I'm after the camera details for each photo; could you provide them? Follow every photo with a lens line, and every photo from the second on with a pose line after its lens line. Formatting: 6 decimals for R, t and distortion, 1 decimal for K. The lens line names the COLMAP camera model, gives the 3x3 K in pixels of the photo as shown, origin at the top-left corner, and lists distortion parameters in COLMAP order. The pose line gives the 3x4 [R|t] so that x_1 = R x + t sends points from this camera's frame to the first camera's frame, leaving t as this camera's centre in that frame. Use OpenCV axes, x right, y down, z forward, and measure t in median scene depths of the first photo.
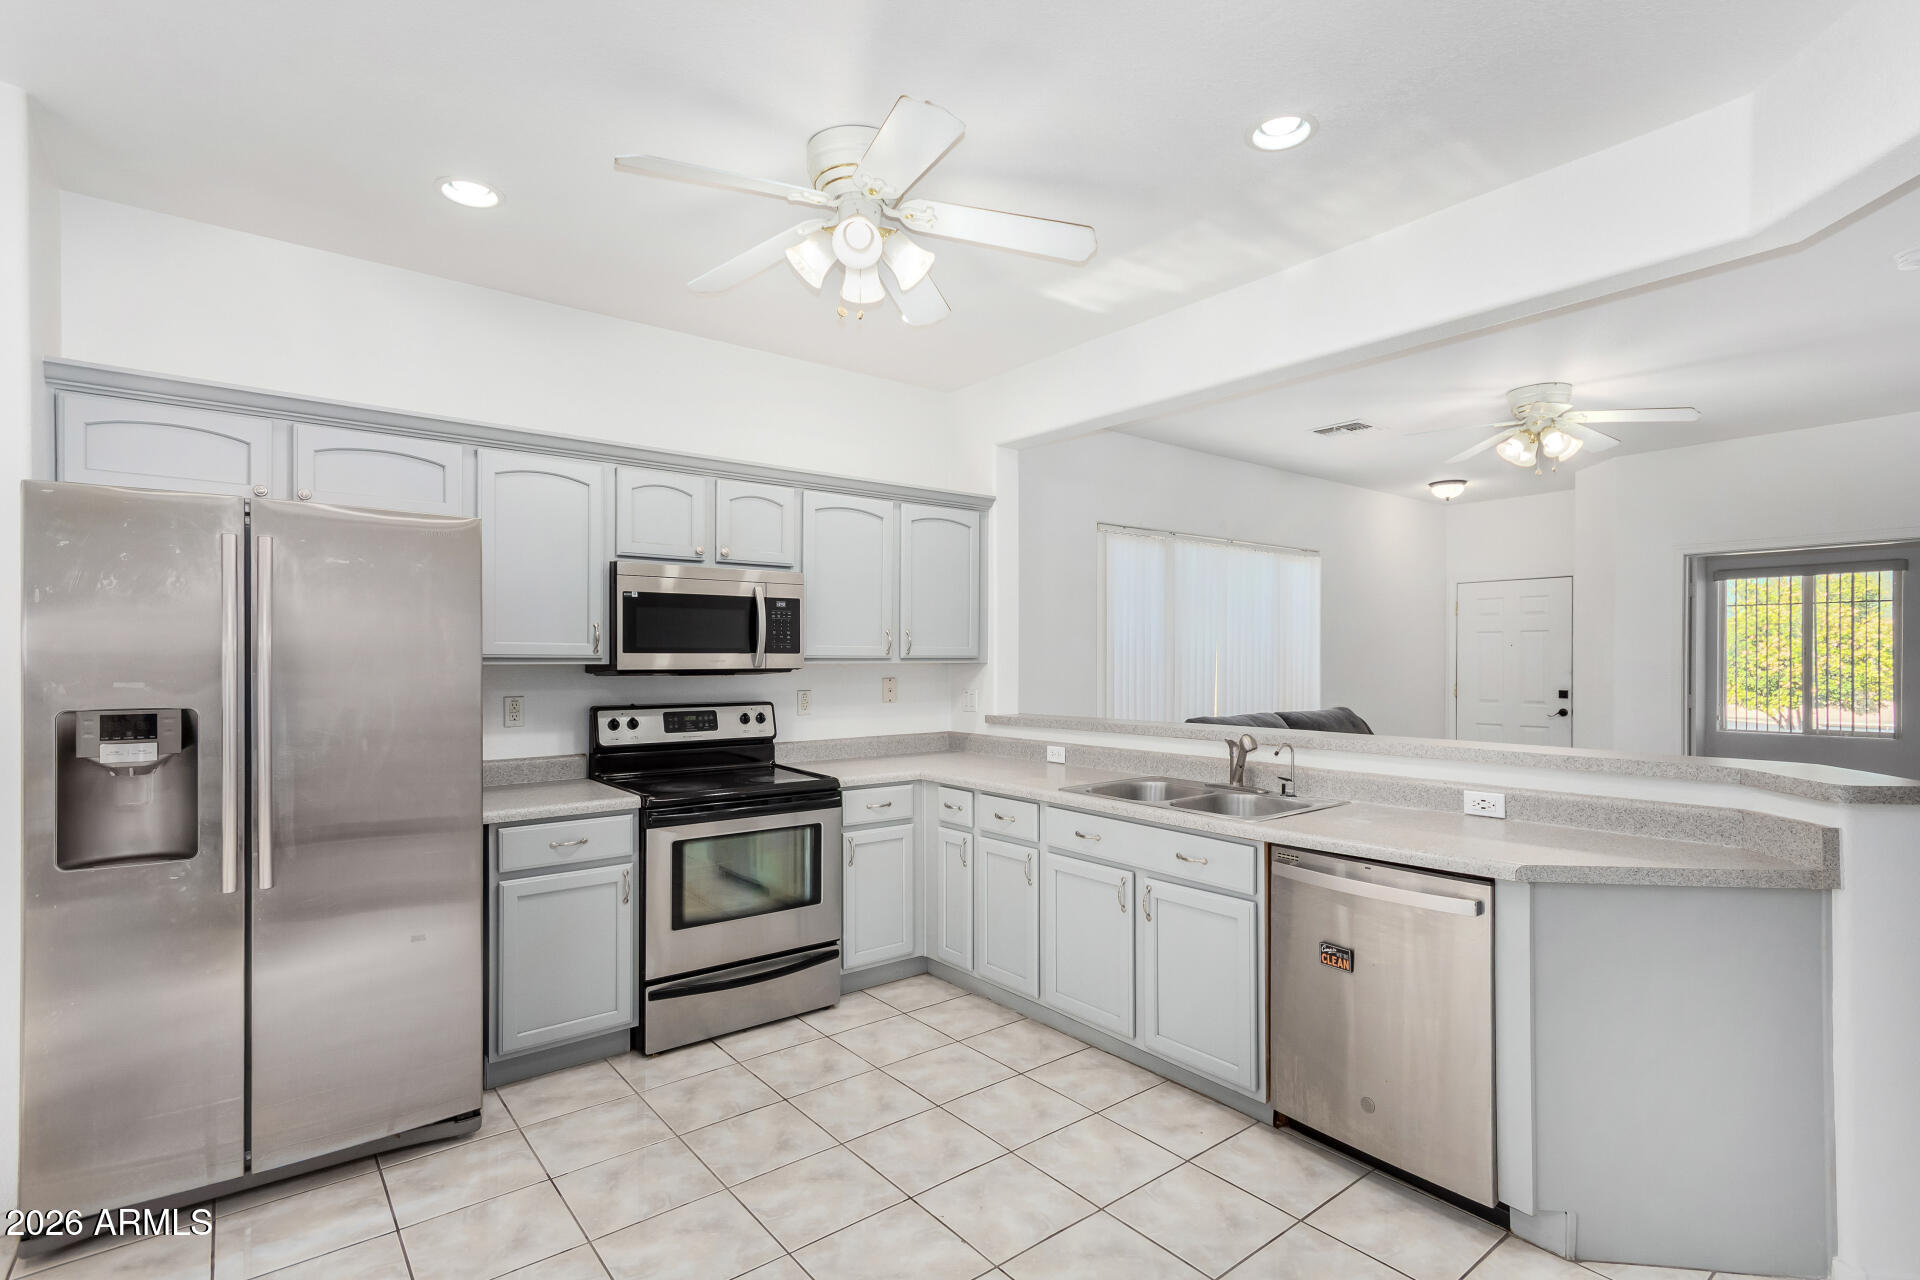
lens RADIAL K [[918.1, 0, 1017.1], [0, 918.1, 662.2], [0, 0, 1]] dist [0.002434, 0.000802]
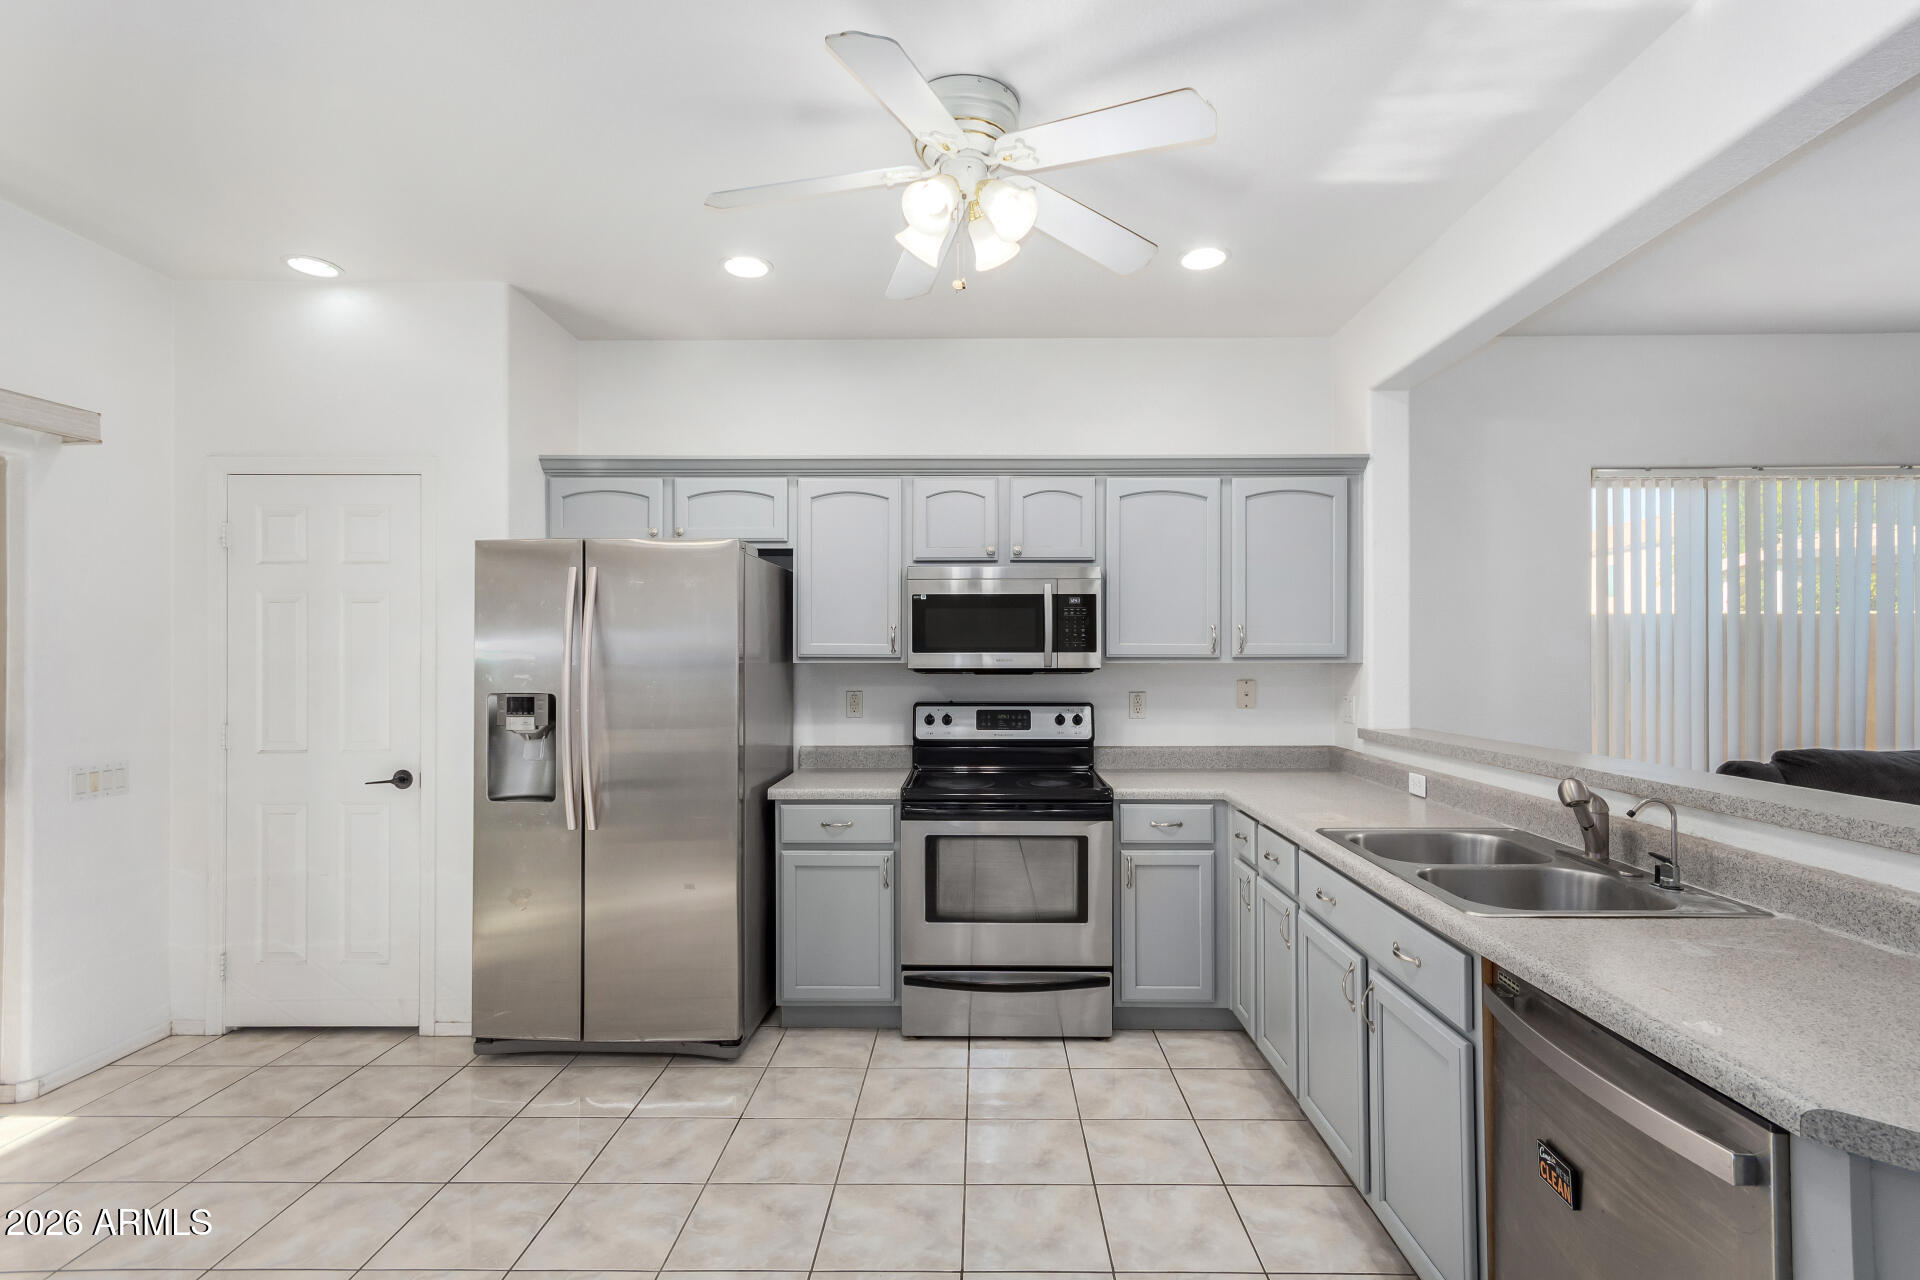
lens RADIAL K [[931.7, 0, 979.6], [0, 931.7, 652.4], [0, 0, 1]] dist [0.002247, 0.000966]
pose [[0.757534, -0.003918, -0.652784, 0.315225], [-0.002279, 0.999960, -0.008646, -0.000919], [0.652792, 0.008038, 0.757494, 0.216940]]
